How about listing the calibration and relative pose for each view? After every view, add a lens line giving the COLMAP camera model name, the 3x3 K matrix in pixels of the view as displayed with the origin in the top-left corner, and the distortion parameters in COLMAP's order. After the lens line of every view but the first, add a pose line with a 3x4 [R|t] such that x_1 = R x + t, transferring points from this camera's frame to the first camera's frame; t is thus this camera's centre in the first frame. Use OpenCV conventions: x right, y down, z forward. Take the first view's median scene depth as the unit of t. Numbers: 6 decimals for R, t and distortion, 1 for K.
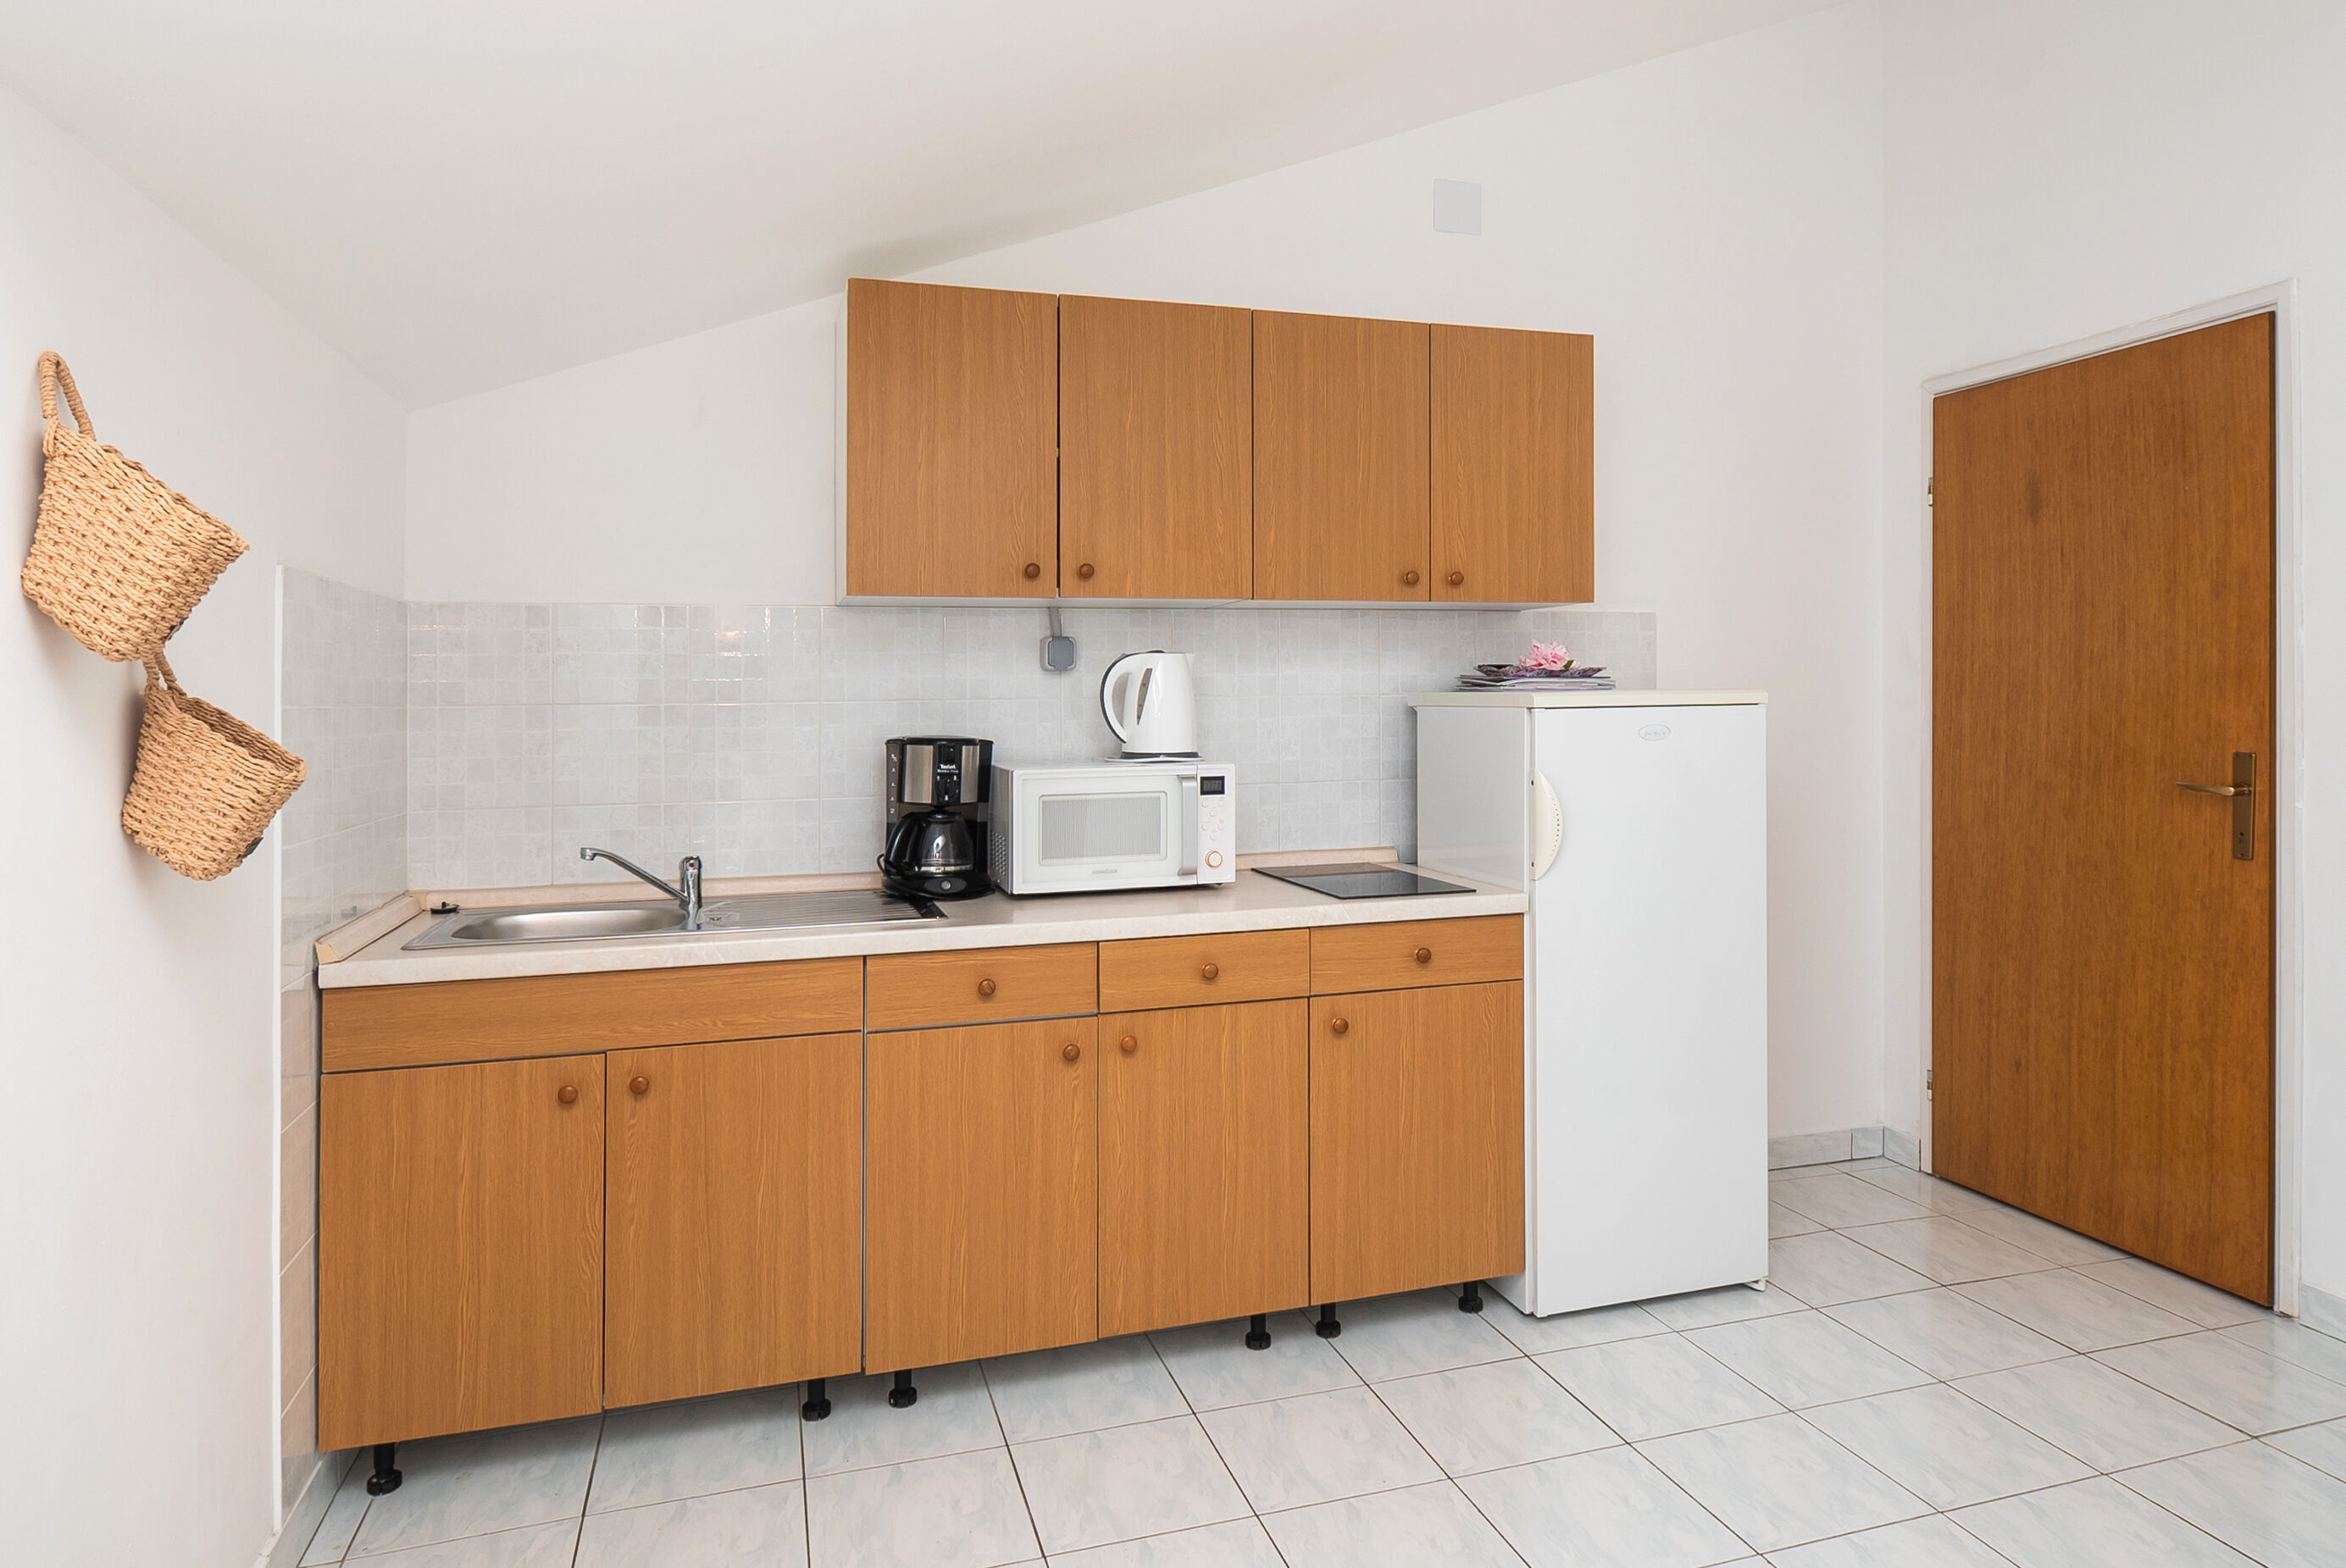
lens RADIAL K [[1381.3, 0, 1221.9], [0, 1381.3, 697.9], [0, 0, 1]] dist [-0.006173, -0.002618]
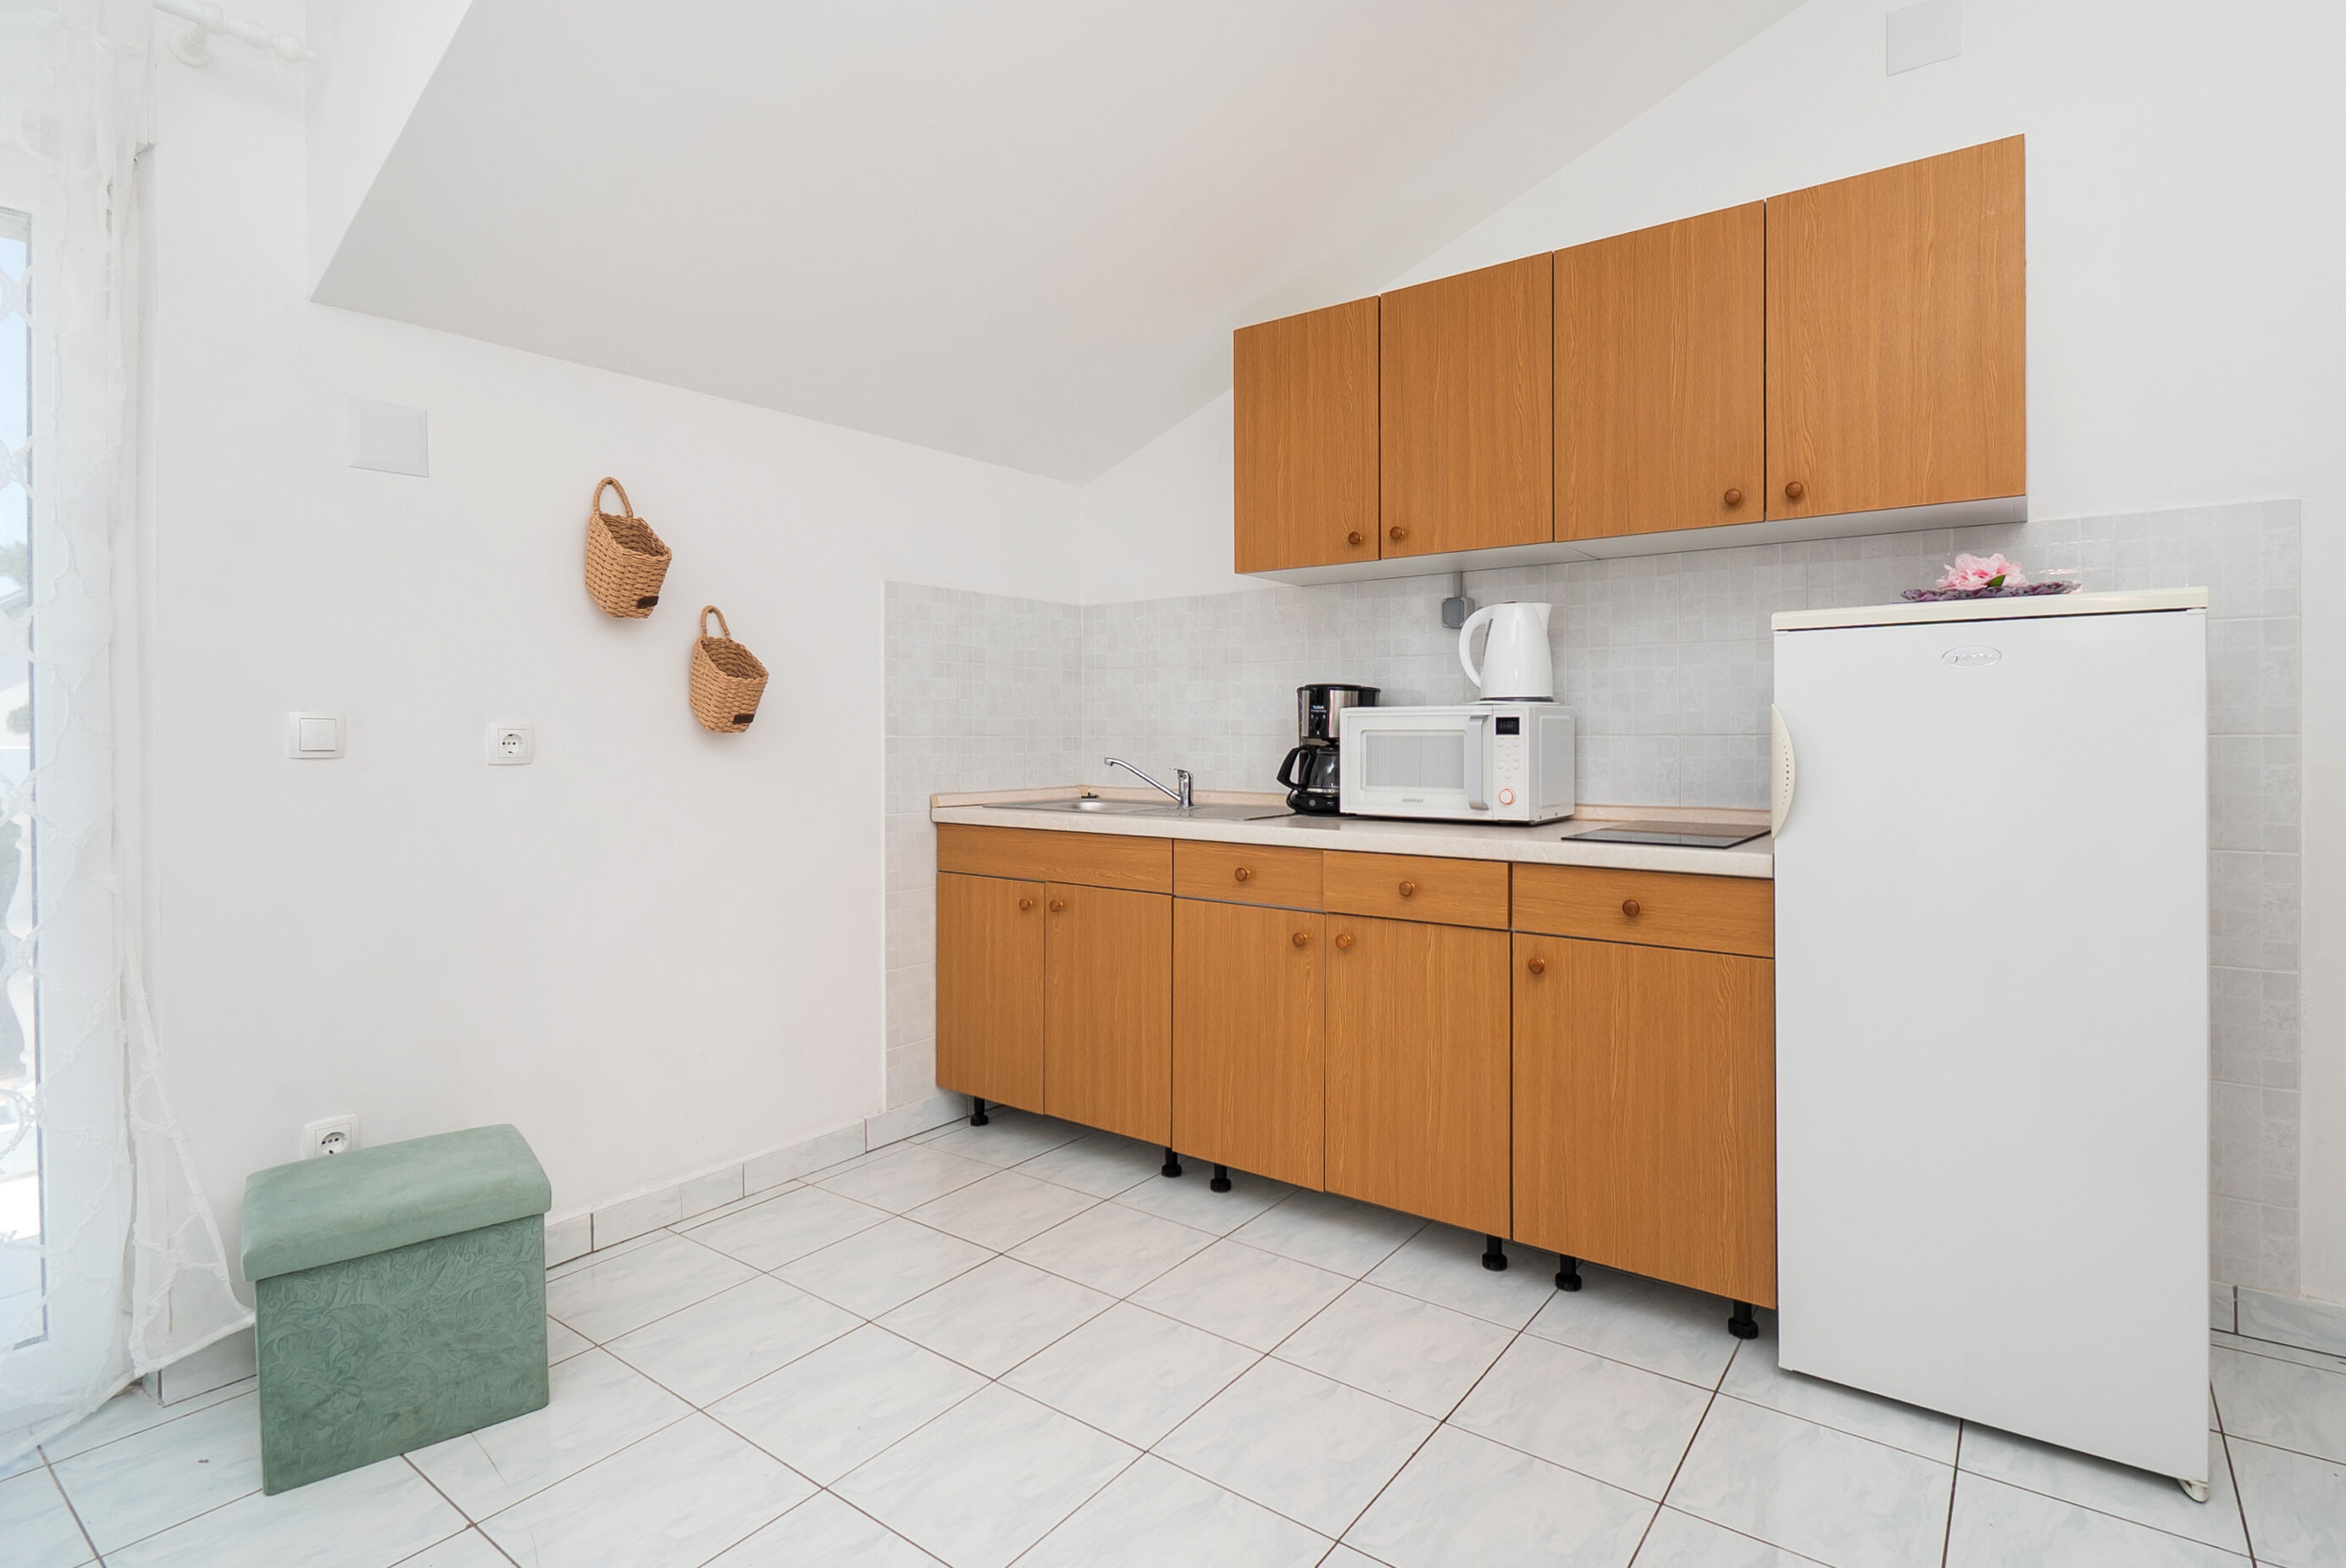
lens RADIAL K [[1157.7, 0, 1241.0], [0, 1157.7, 734.4], [0, 0, 1]] dist [-0.001032, -0.010971]
pose [[0.600417, 0.012309, -0.799592, 0.597817], [-0.002867, 0.999908, 0.013239, 0.061944], [0.799682, -0.005657, 0.600397, 0.333672]]
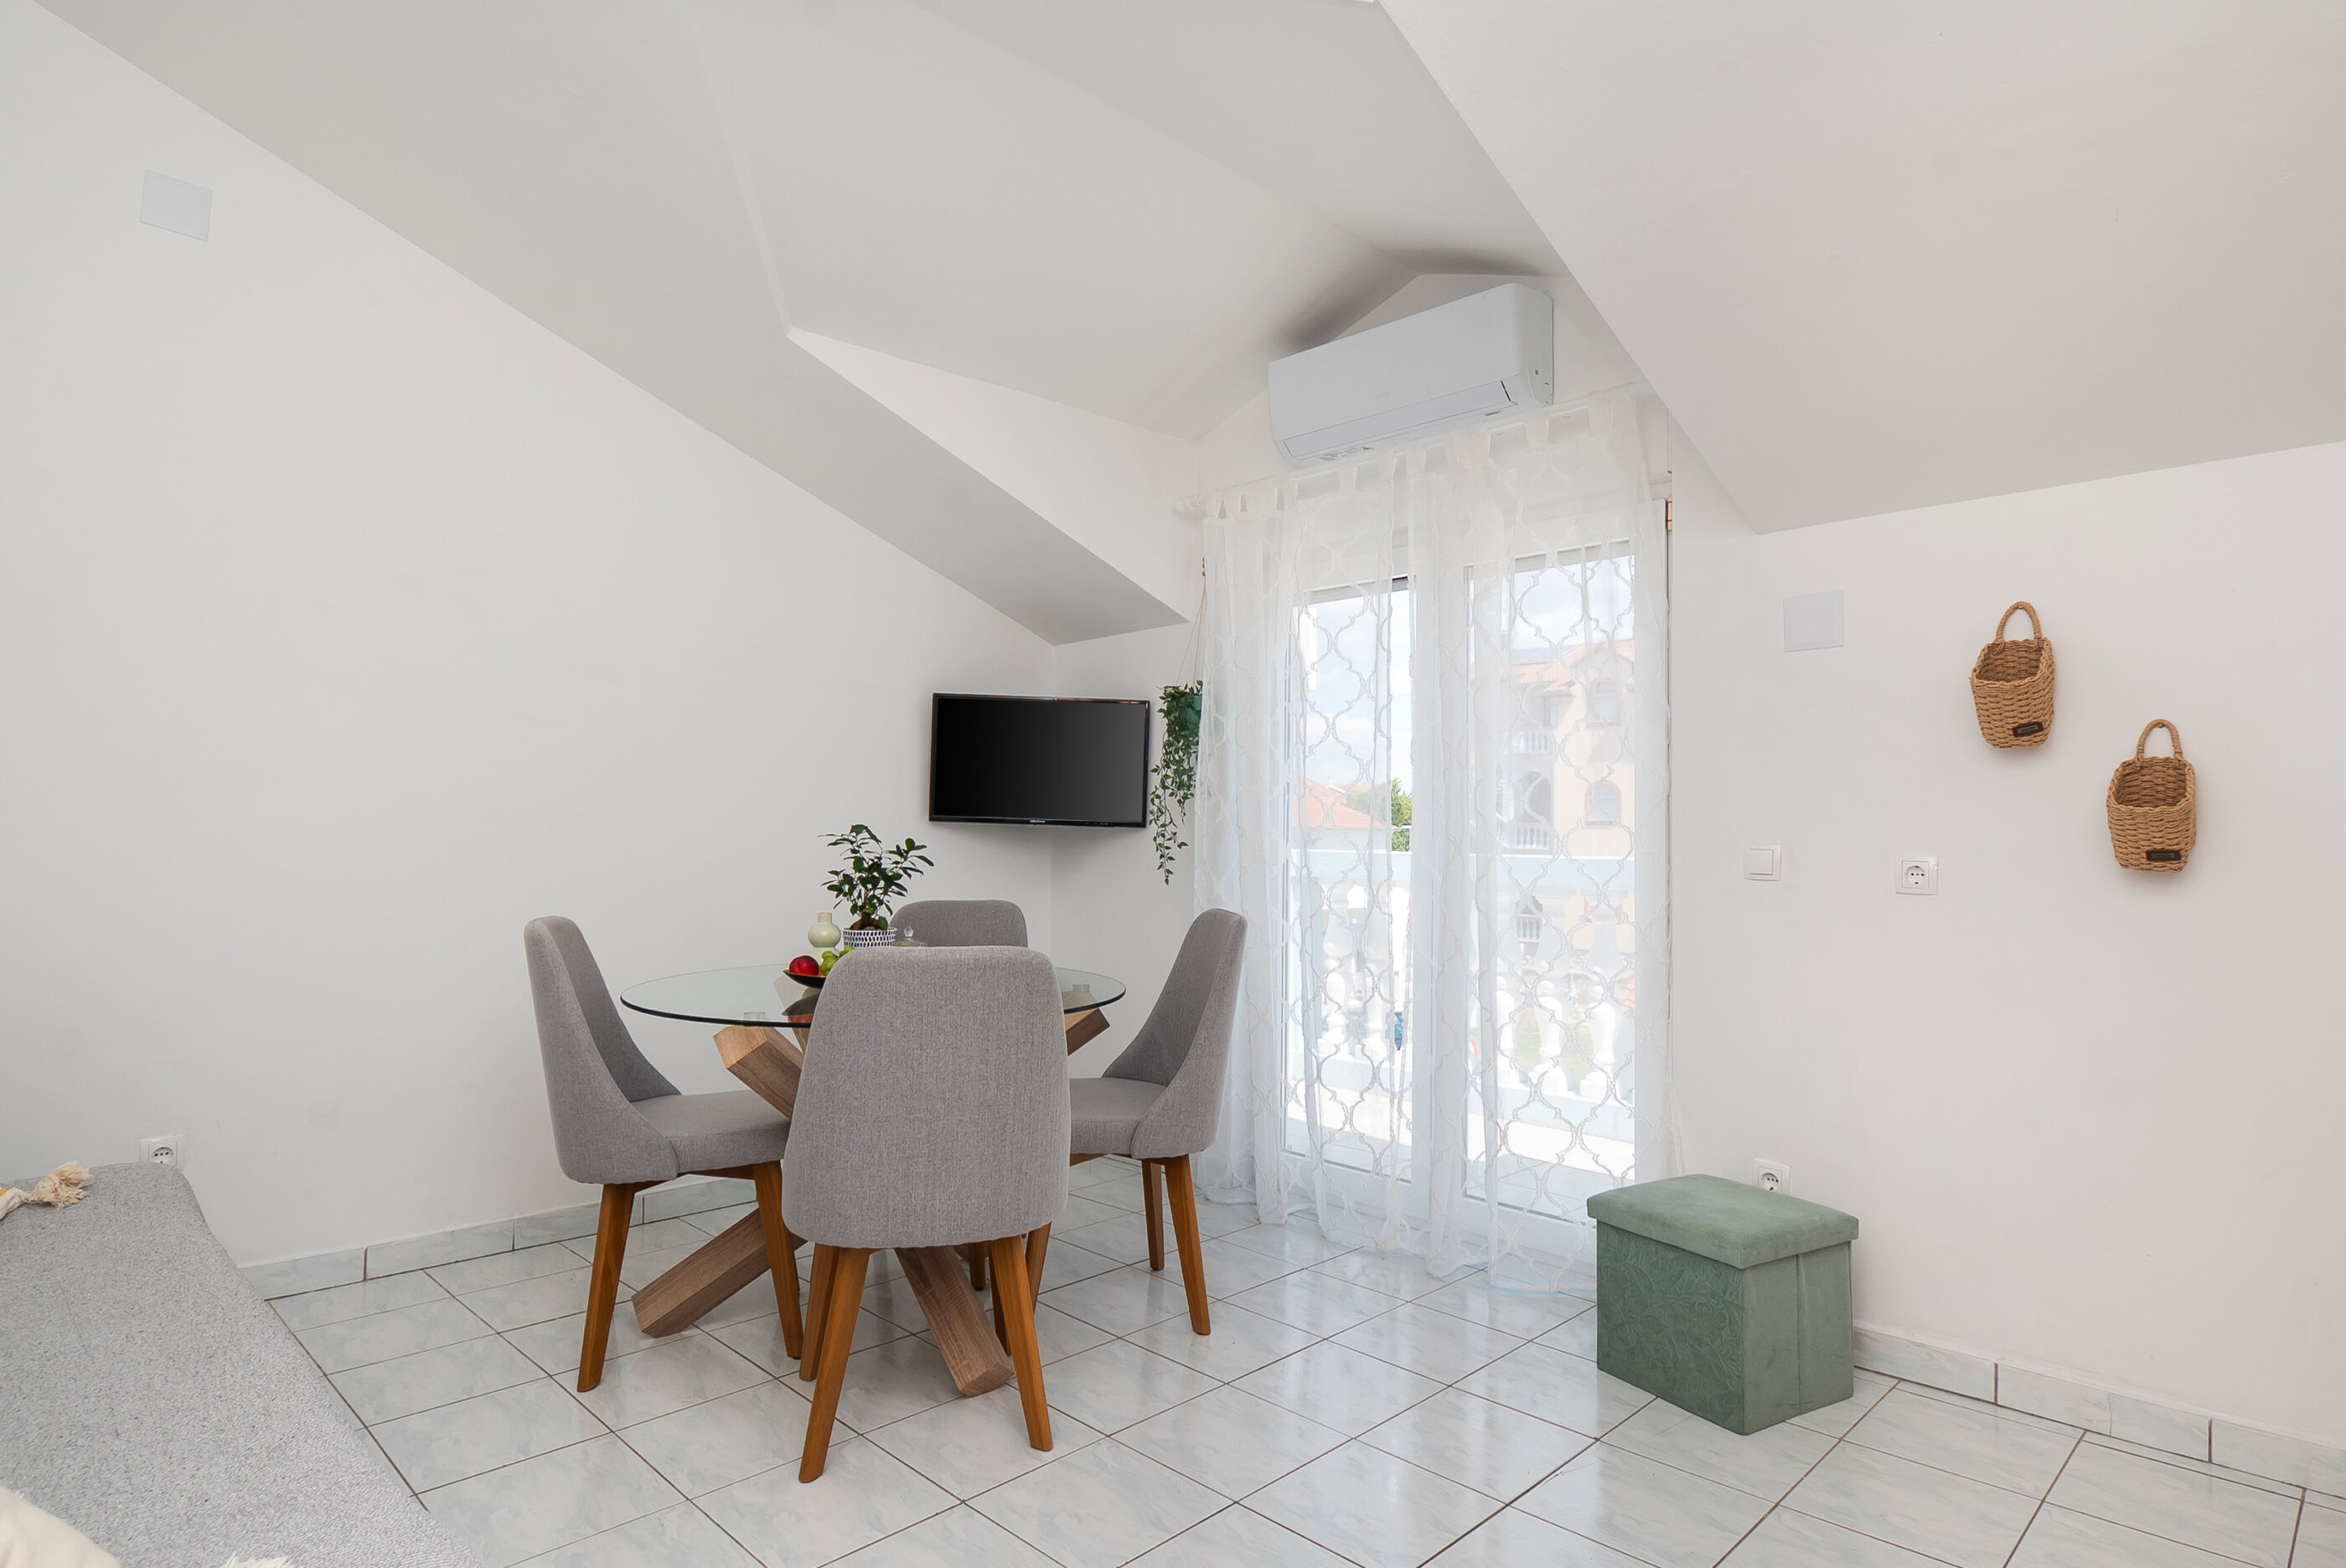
lens RADIAL K [[1266.1, 0, 1175.6], [0, 1266.1, 799.5], [0, 0, 1]] dist [-0.003760, -0.001587]
pose [[-0.891250, -0.013950, -0.453298, 0.570035], [-0.004196, 0.999738, -0.022517, 0.047315], [0.453493, -0.018166, -0.891075, 1.033343]]
